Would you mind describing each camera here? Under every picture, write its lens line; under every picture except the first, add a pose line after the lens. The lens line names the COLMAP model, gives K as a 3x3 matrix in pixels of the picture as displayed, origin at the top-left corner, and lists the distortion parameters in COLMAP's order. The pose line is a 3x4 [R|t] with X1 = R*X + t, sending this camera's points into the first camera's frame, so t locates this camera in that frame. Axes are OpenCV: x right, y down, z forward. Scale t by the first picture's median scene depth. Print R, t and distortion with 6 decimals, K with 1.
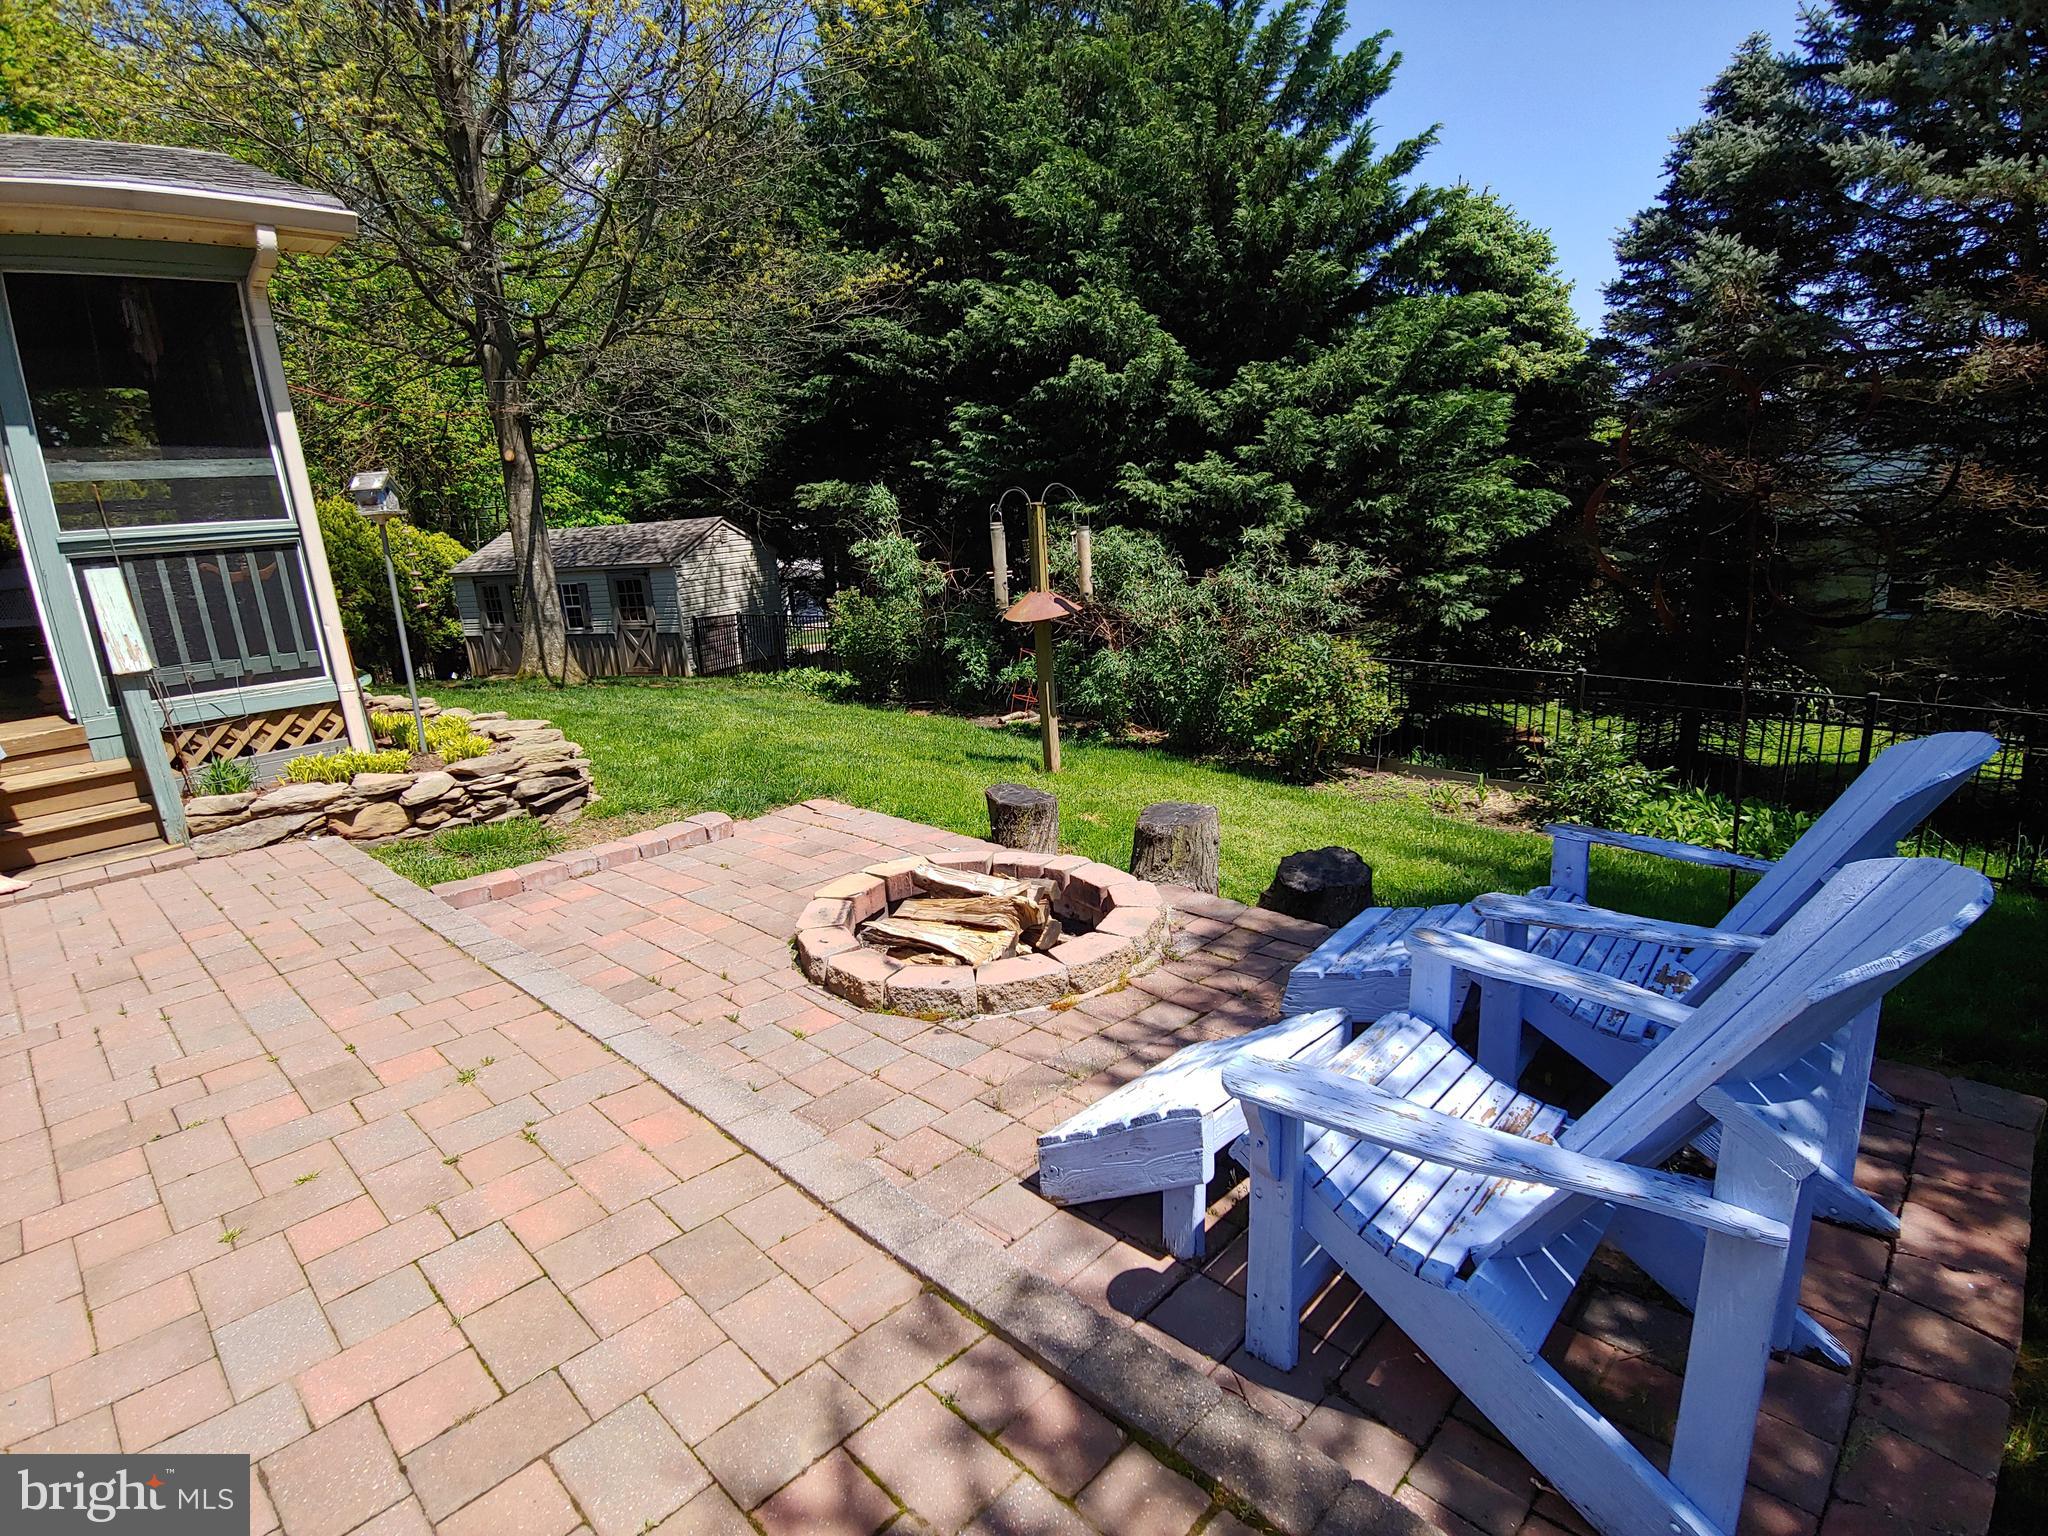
lens RADIAL K [[1052.5, 0, 1024.0], [0, 1052.5, 768.0], [0, 0, 1]] dist [0.039784, 0.000119]
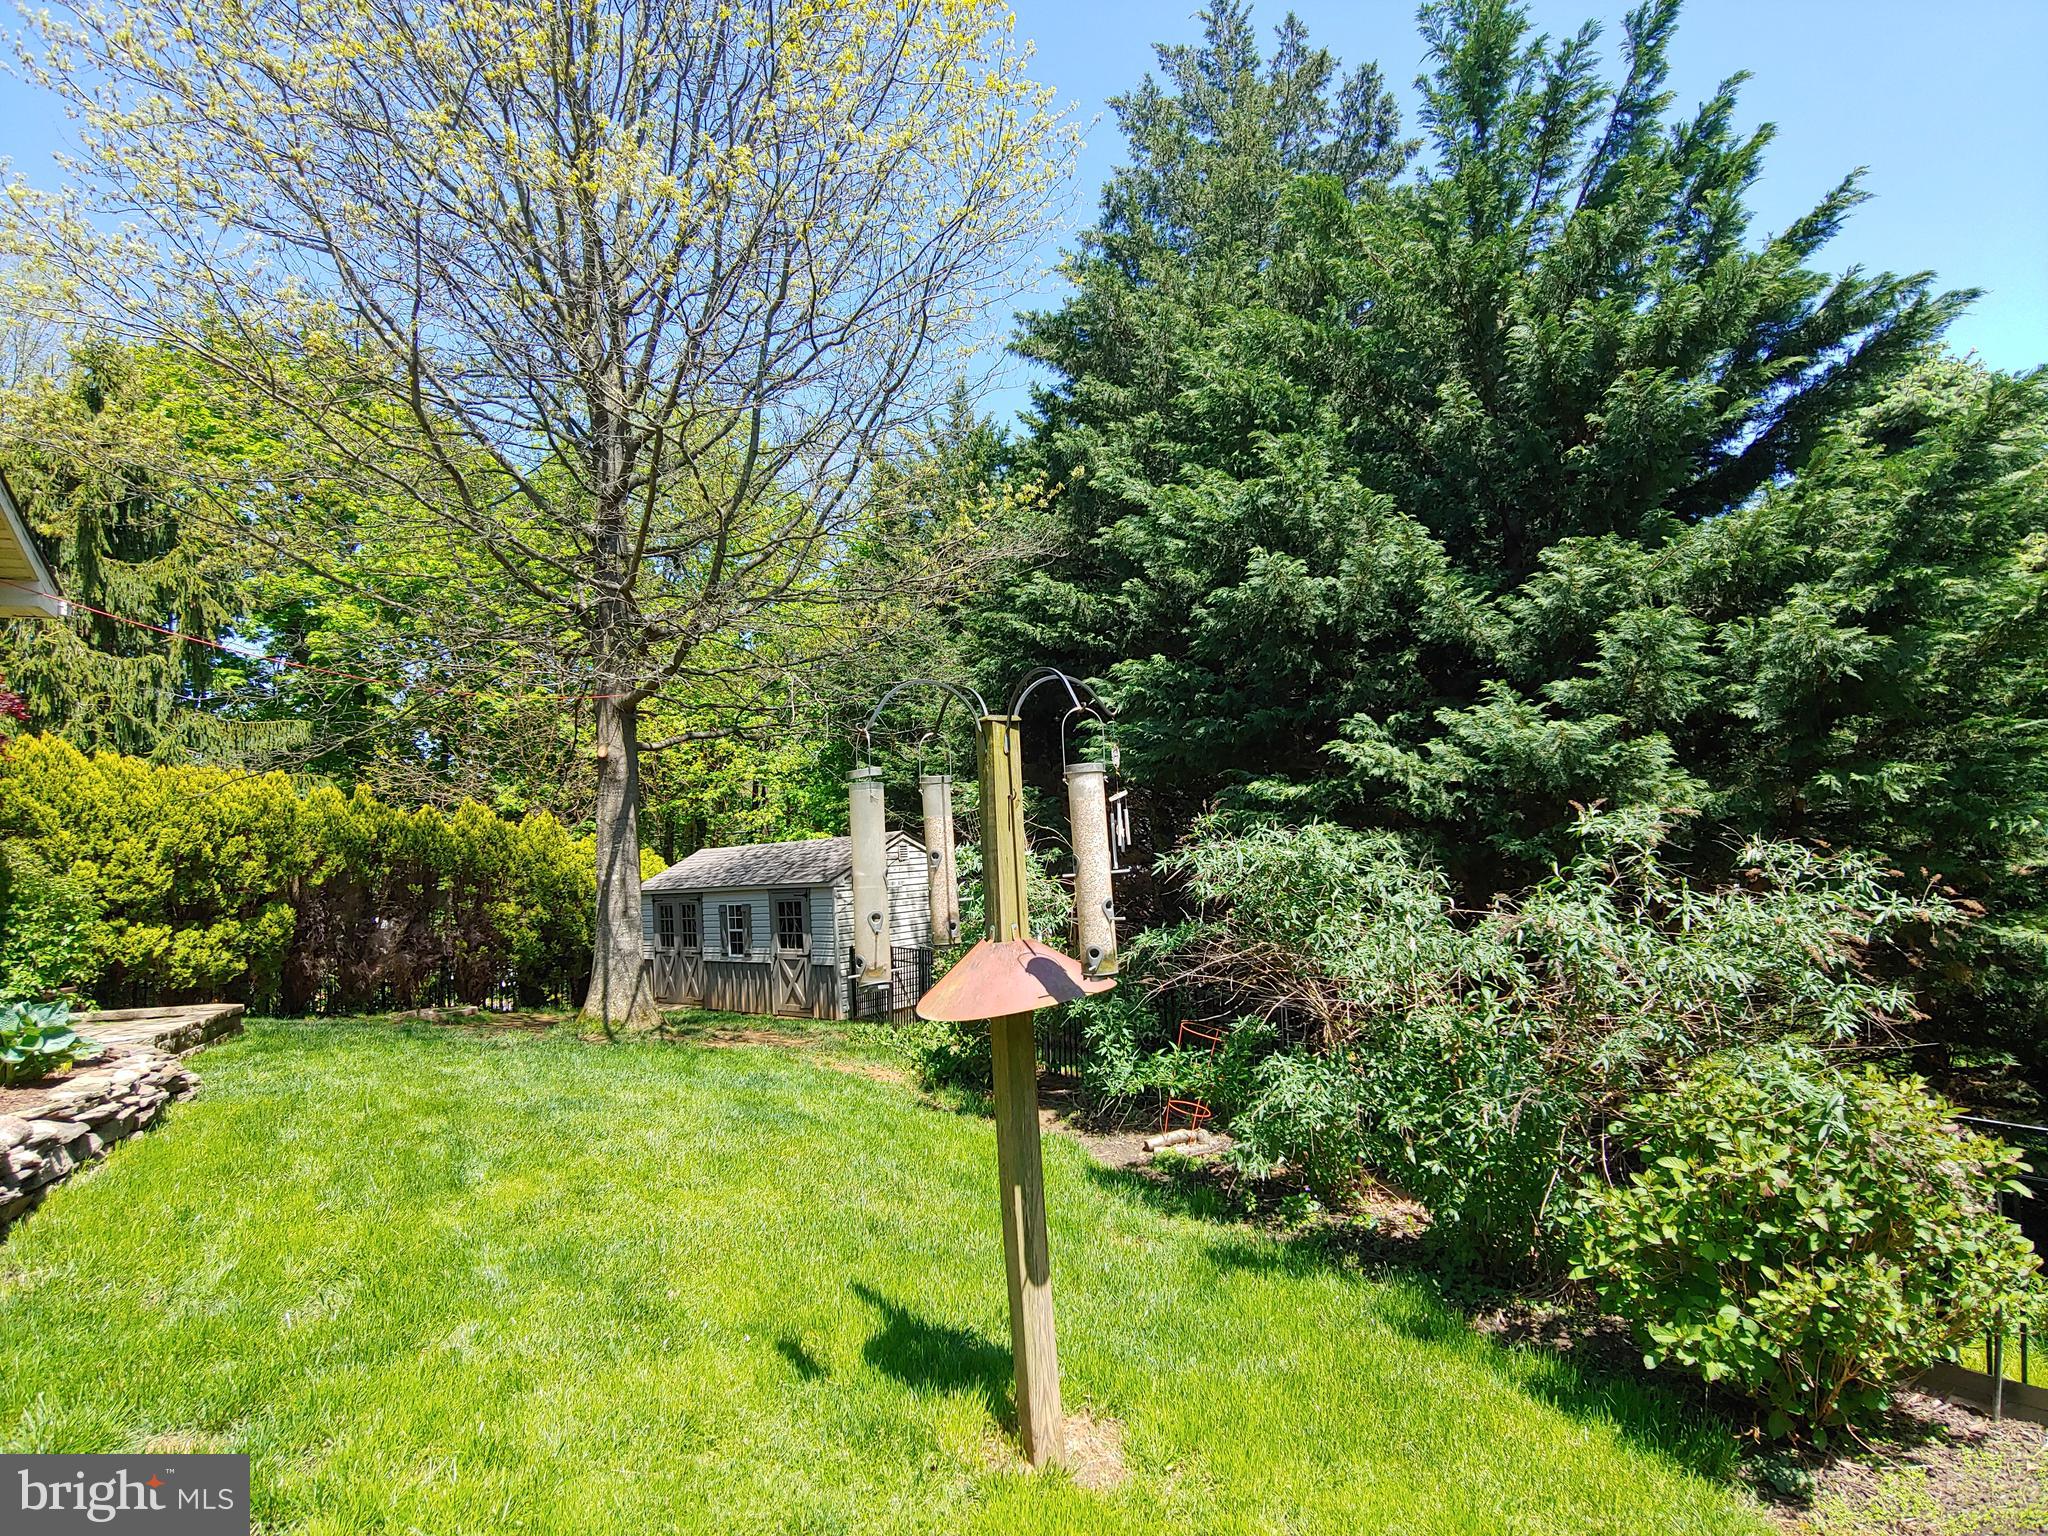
lens RADIAL K [[1078.3, 0, 1024.0], [0, 1078.3, 768.0], [0, 0, 1]] dist [-0.045155, 0.039080]
pose [[0.963594, -0.013783, -0.267015, 0.085483], [-0.067305, 0.954007, -0.292132, -0.077470], [0.258760, 0.299468, 0.918347, 0.428825]]
